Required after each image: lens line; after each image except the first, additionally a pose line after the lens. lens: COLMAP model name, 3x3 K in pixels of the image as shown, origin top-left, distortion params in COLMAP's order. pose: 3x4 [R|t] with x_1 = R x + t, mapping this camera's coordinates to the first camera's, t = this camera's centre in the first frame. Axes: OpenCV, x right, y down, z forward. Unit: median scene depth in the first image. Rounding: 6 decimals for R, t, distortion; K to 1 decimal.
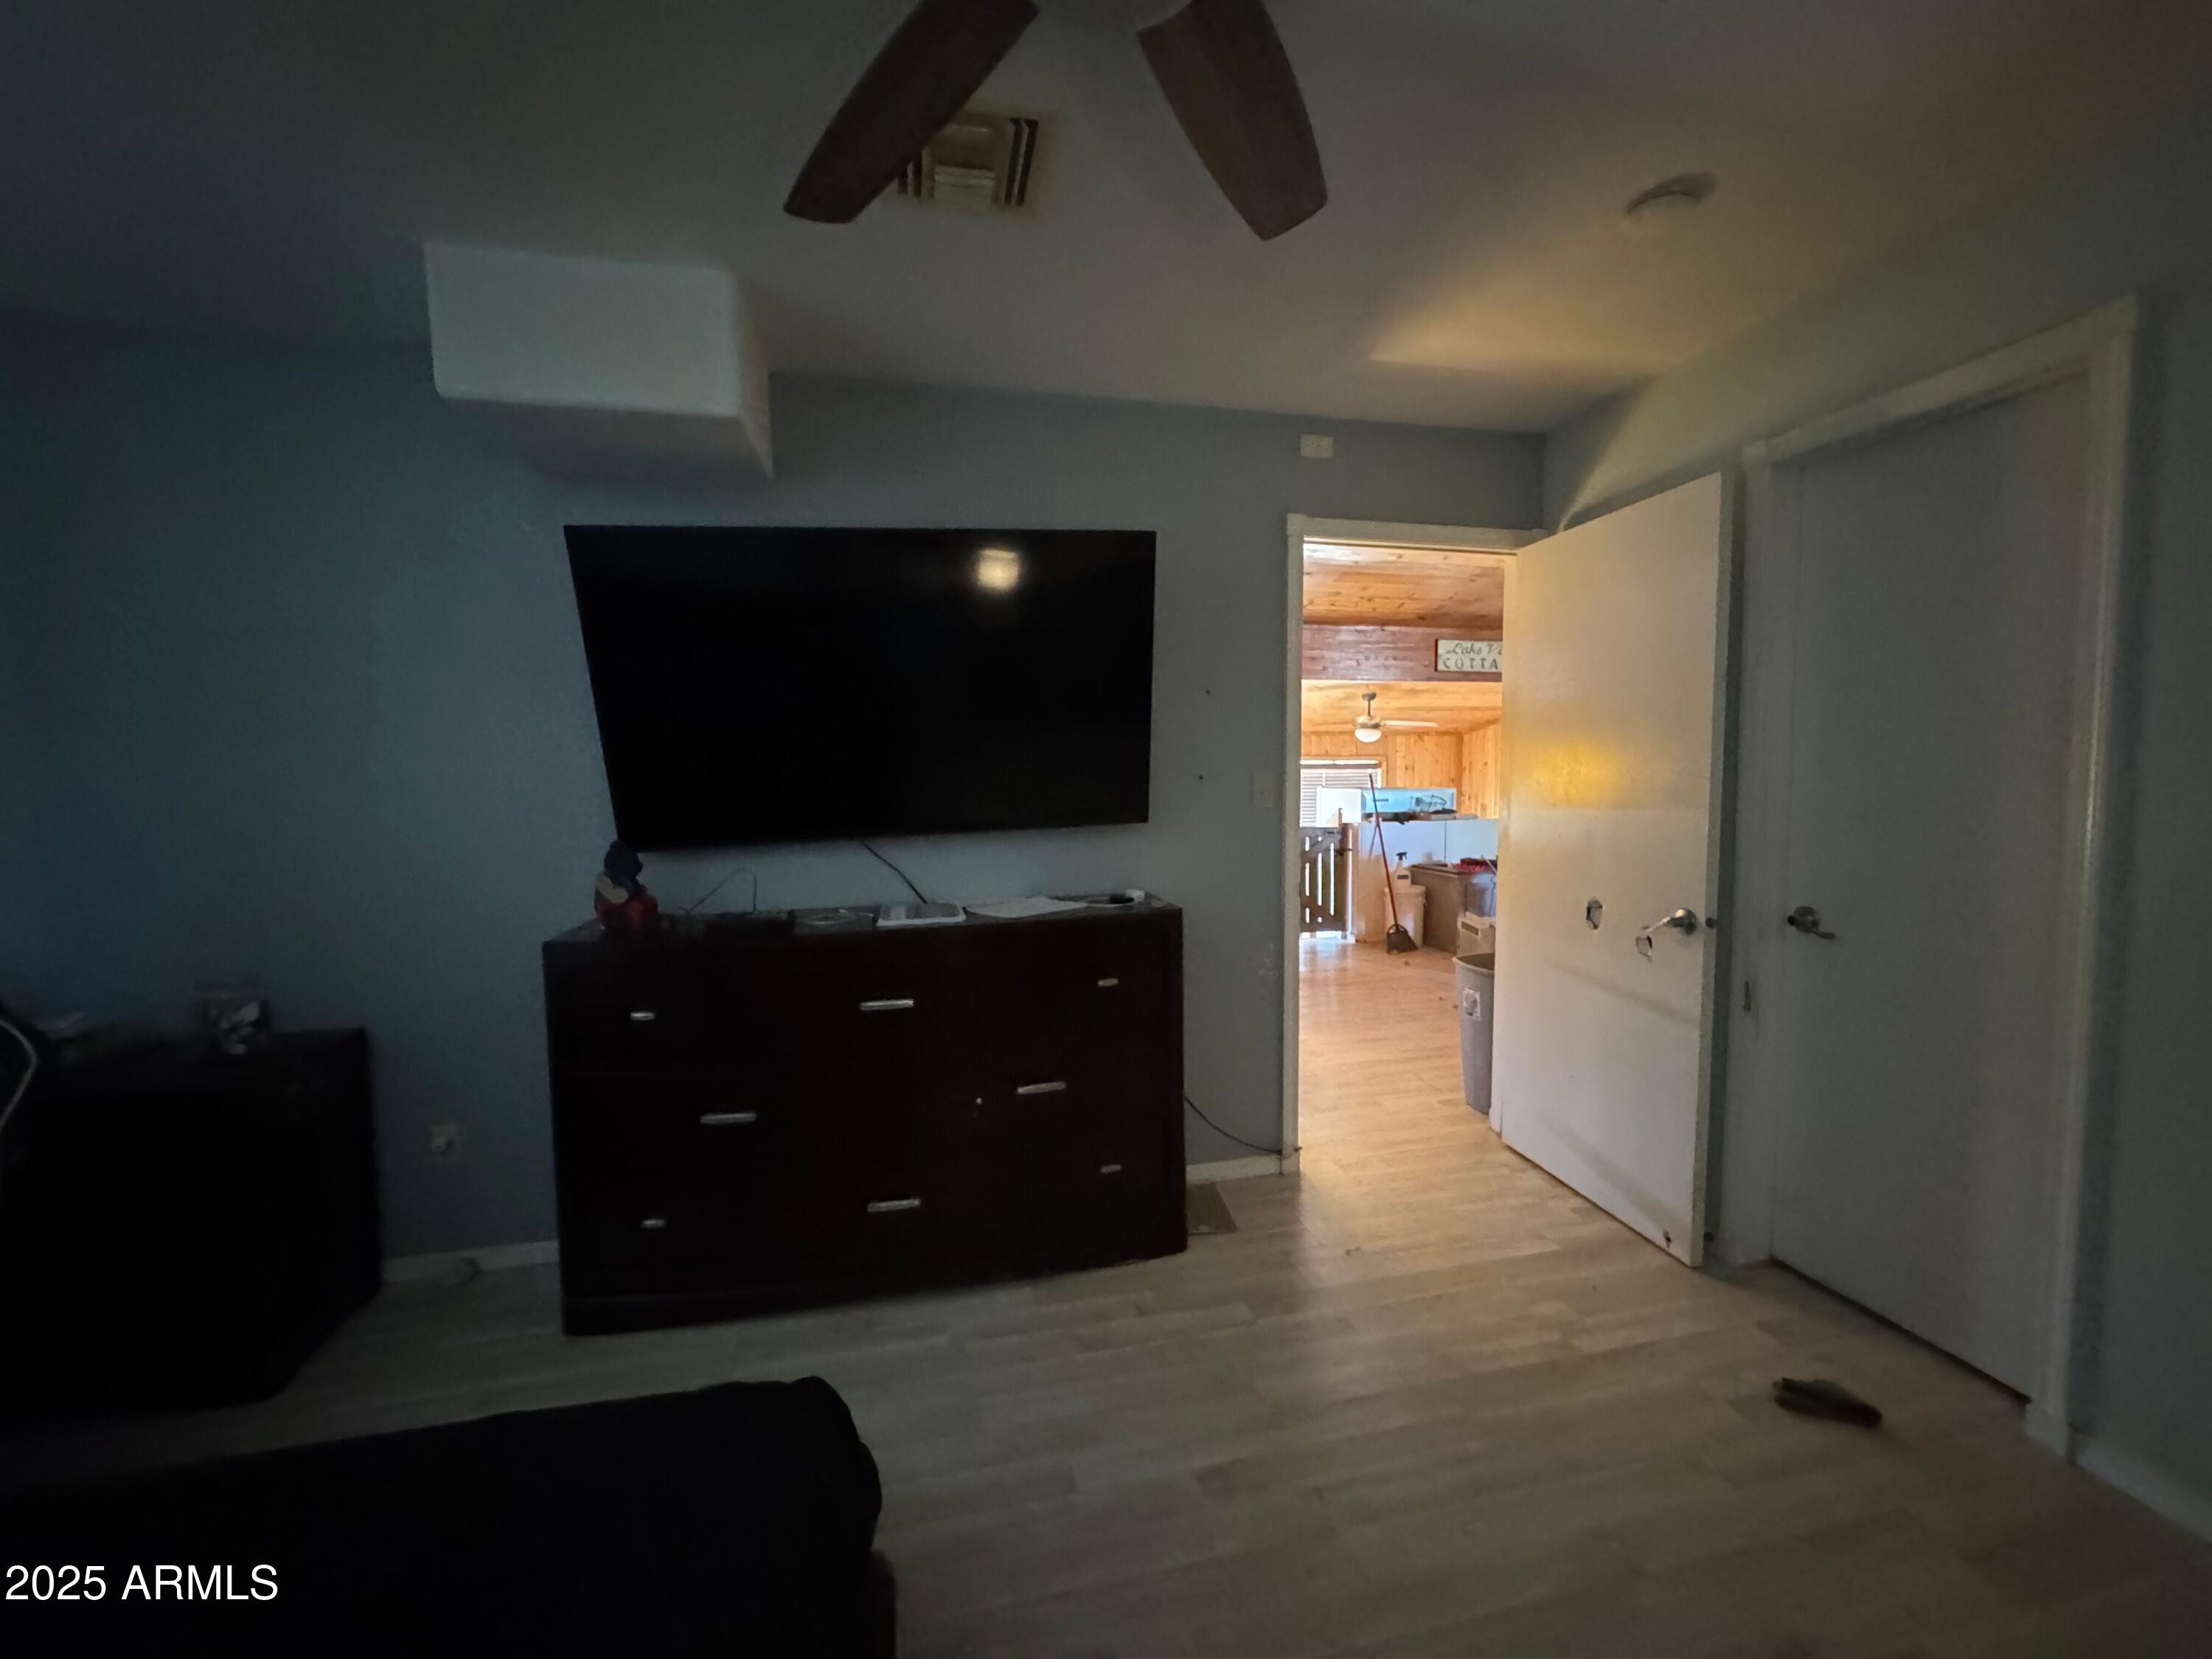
lens RADIAL K [[885.5, 0, 1114.2], [0, 885.5, 827.1], [0, 0, 1]] dist [-0.011183, 0.001944]
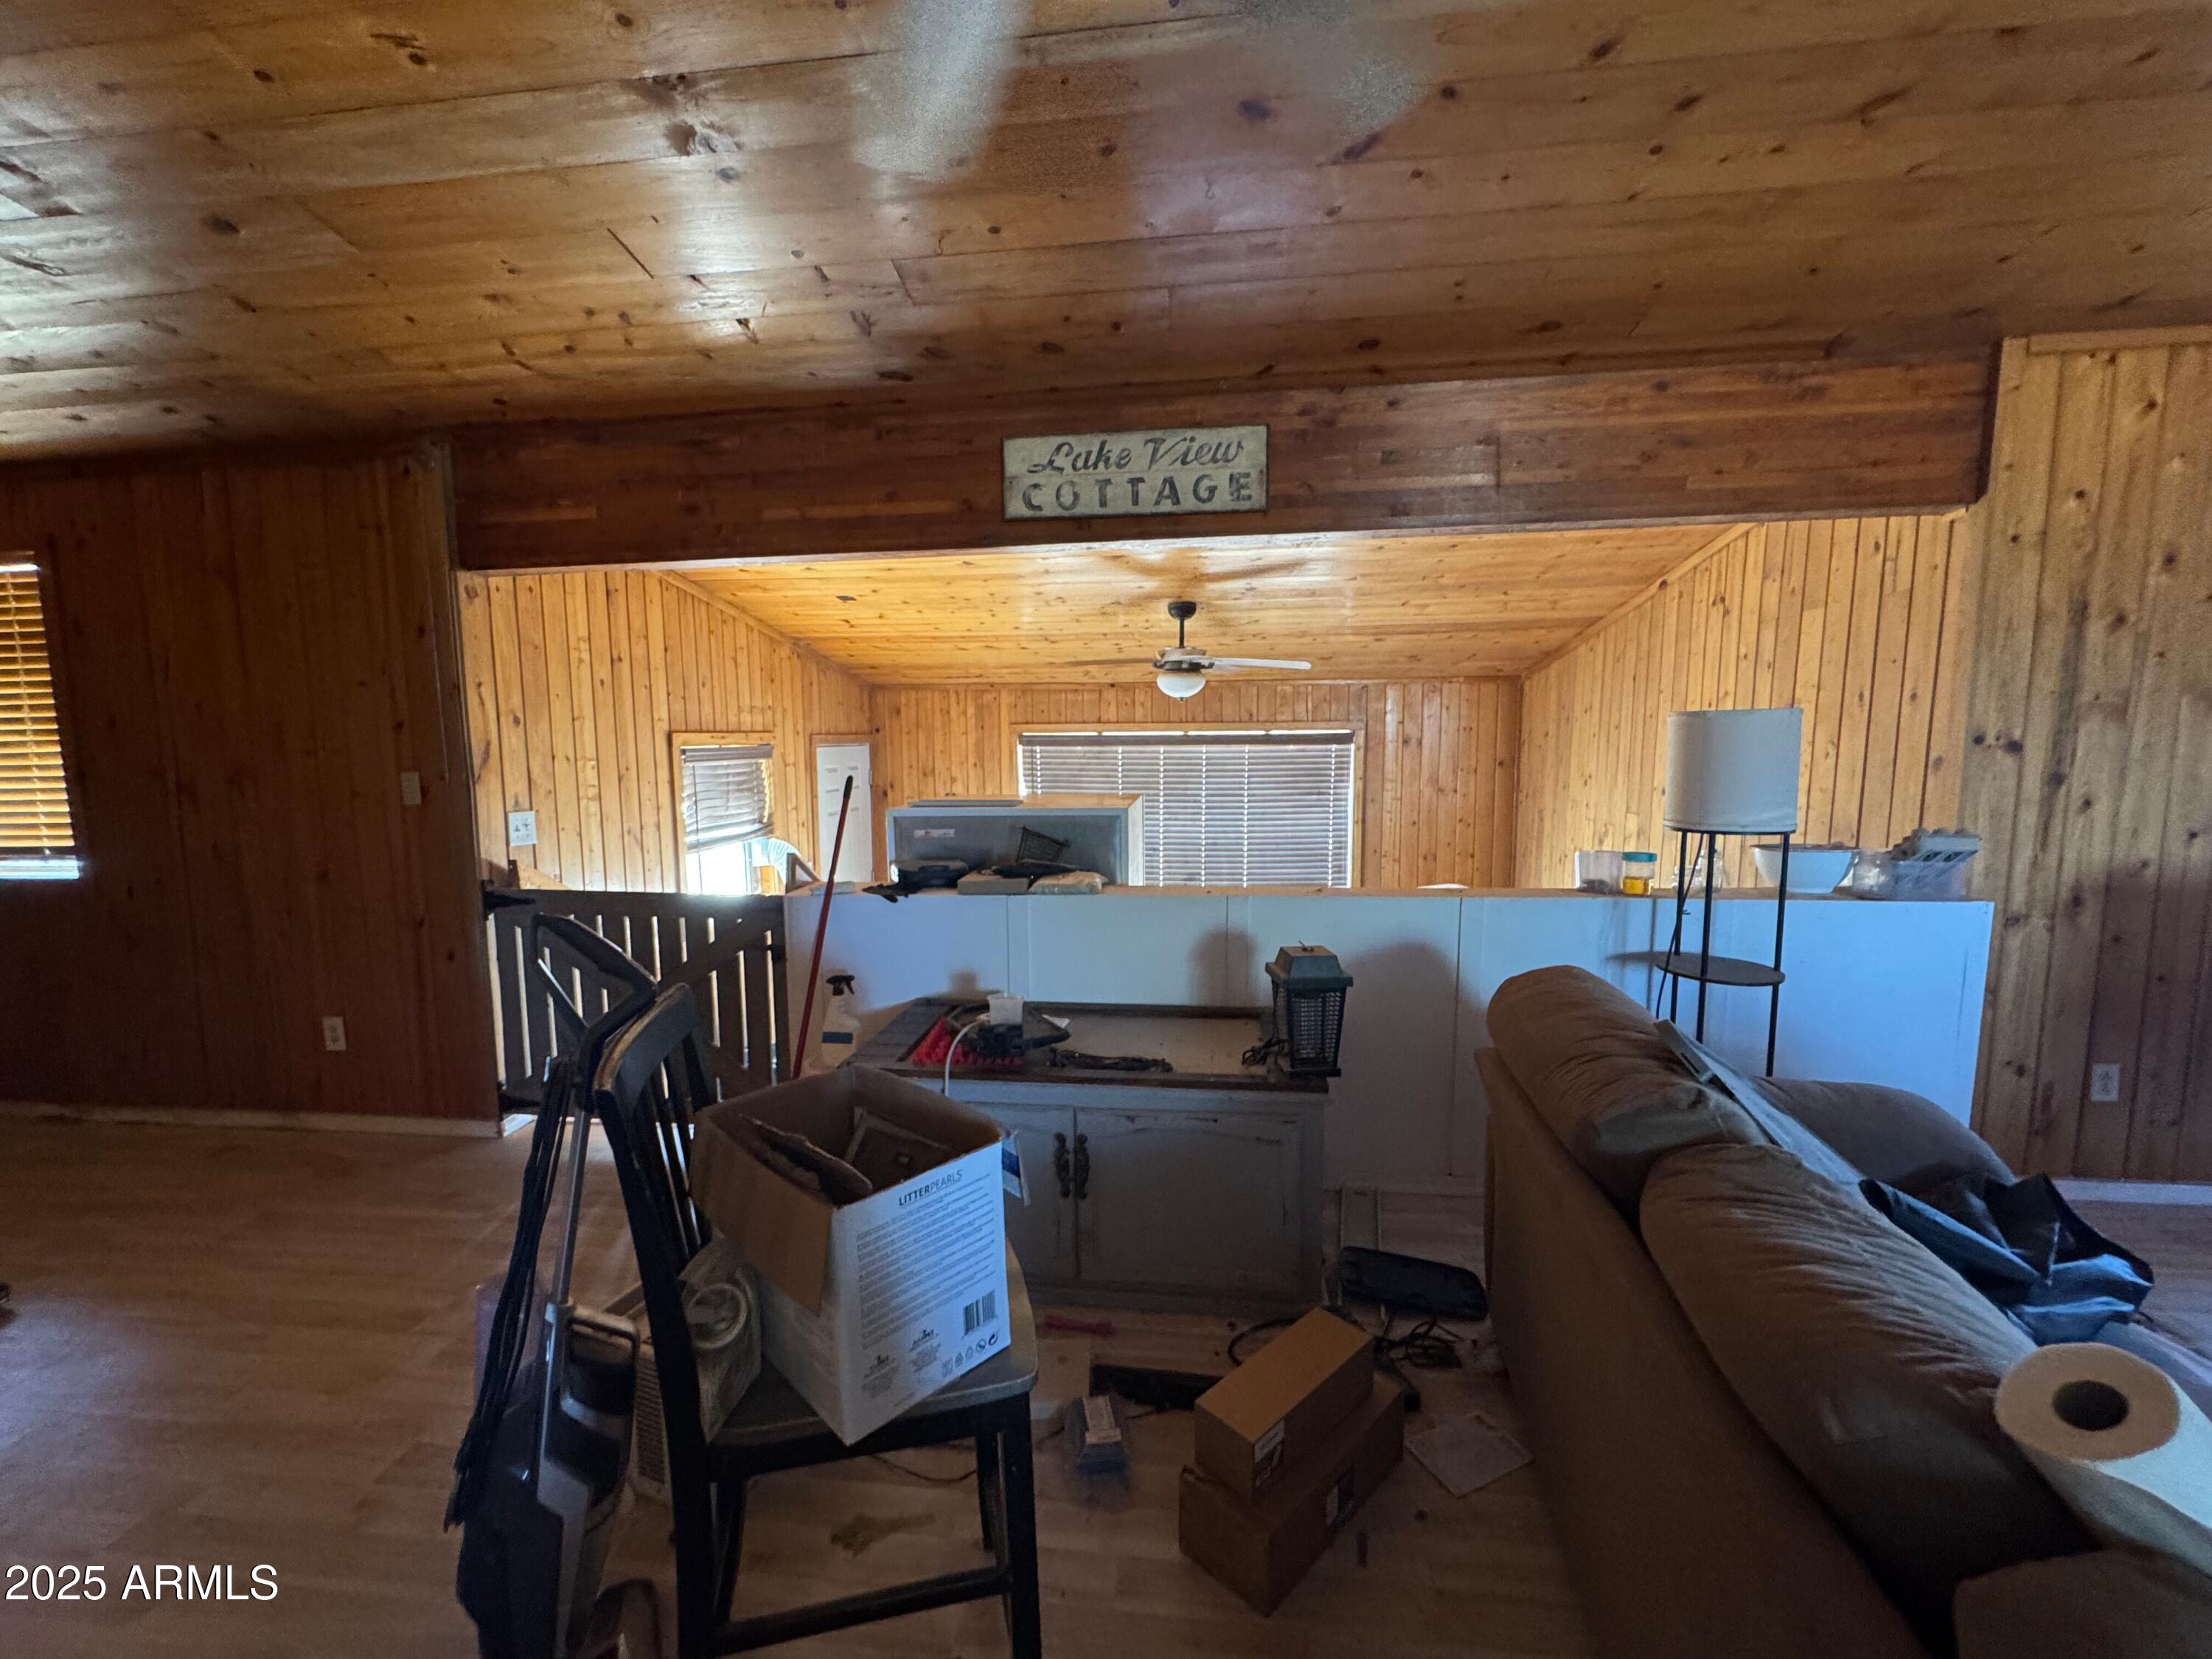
lens RADIAL K [[885.5, 0, 1099.8], [0, 885.5, 832.2], [0, 0, 1]] dist [-0.011183, 0.001944]
pose [[0.938762, 0.034210, -0.342863, 0.539316], [-0.016564, 0.998389, 0.054265, -0.057847], [0.344167, -0.045263, 0.937817, 0.627513]]
